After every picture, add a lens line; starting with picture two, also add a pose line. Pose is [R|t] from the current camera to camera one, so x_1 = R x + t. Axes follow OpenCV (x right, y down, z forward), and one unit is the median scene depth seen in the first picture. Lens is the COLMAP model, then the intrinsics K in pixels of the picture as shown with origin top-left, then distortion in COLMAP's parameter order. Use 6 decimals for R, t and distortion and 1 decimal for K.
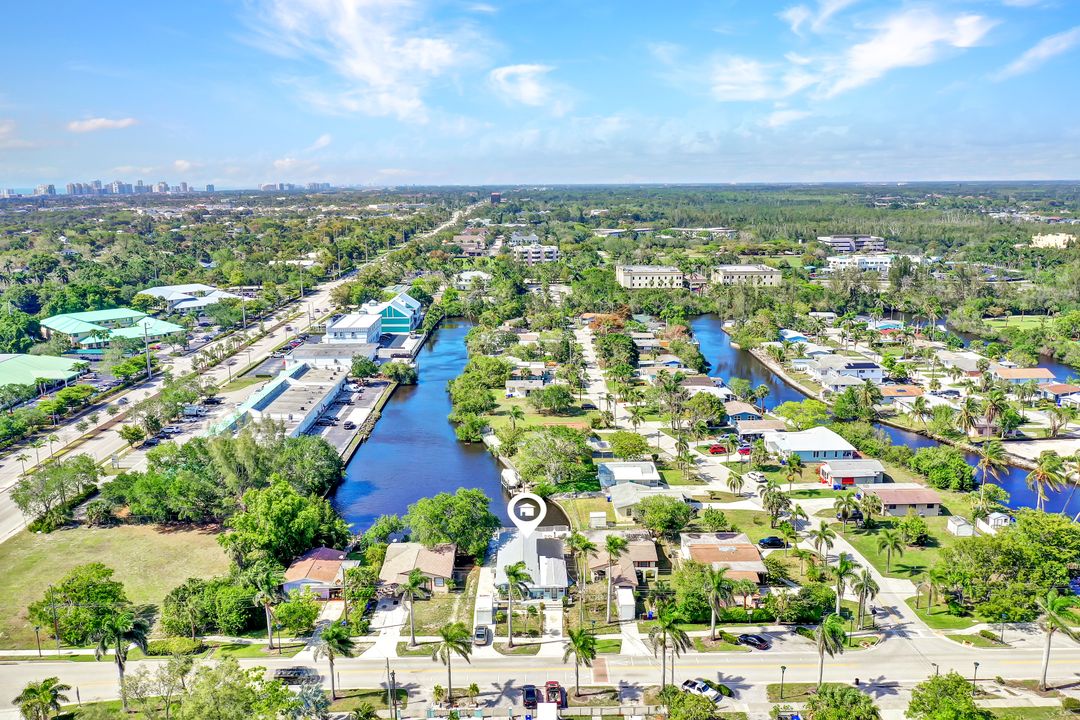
lens RADIAL K [[866.5, 0, 540.0], [0, 866.5, 360.0], [0, 0, 1]] dist [0.015827, -0.005330]
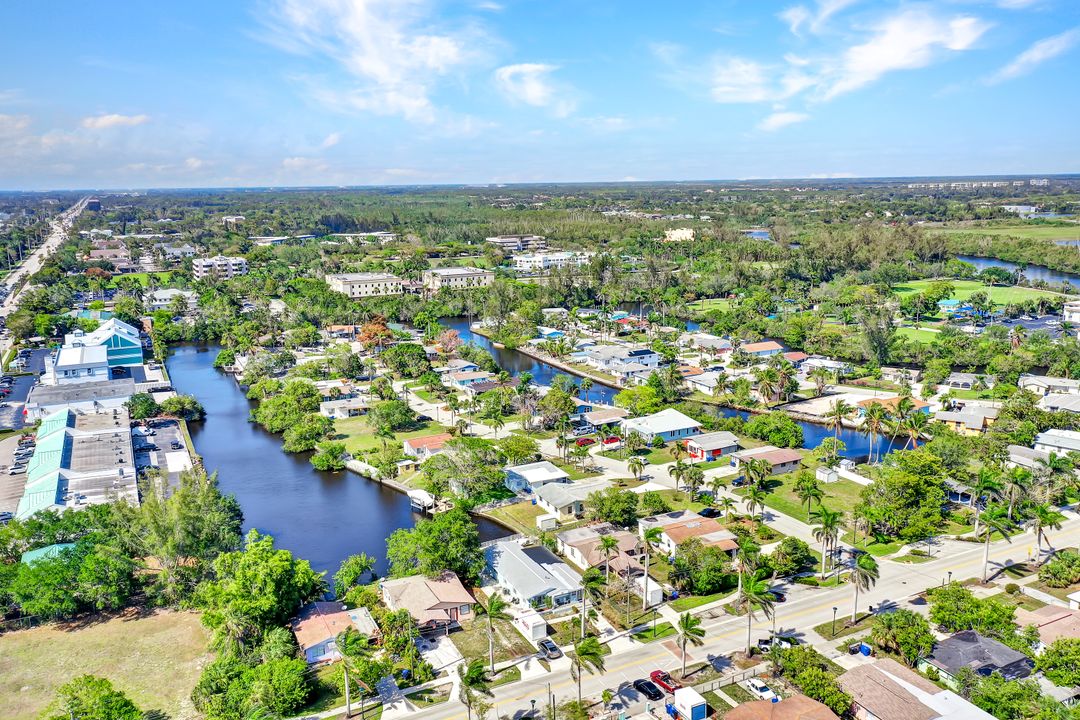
lens RADIAL K [[904.3, 0, 540.0], [0, 904.3, 360.0], [0, 0, 1]] dist [0.000226, 0.002933]
pose [[0.912956, -0.095301, 0.396773, -0.250829], [0.099887, 0.994957, 0.009146, -0.008014], [-0.395643, 0.031283, 0.917871, 0.035044]]
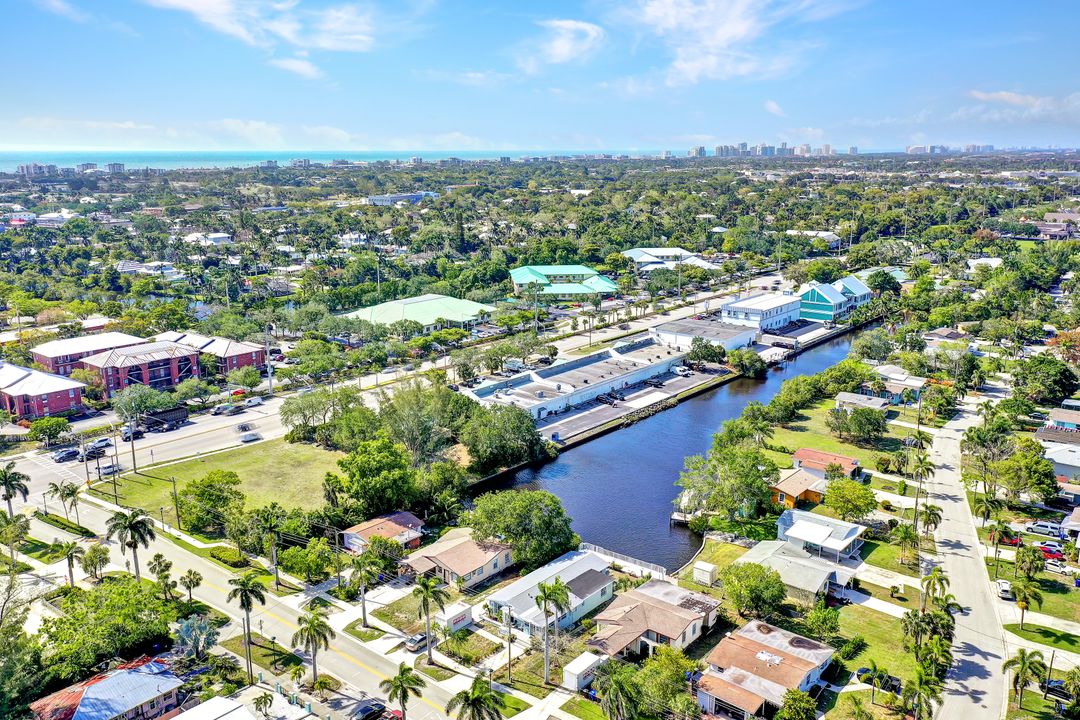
lens RADIAL K [[904.3, 0, 540.0], [0, 904.3, 360.0], [0, 0, 1]] dist [0.000226, 0.002933]
pose [[0.754254, 0.153996, -0.638268, 0.352453], [-0.132982, 0.987788, 0.081178, -0.046338], [0.642974, 0.023650, 0.765523, 0.190653]]
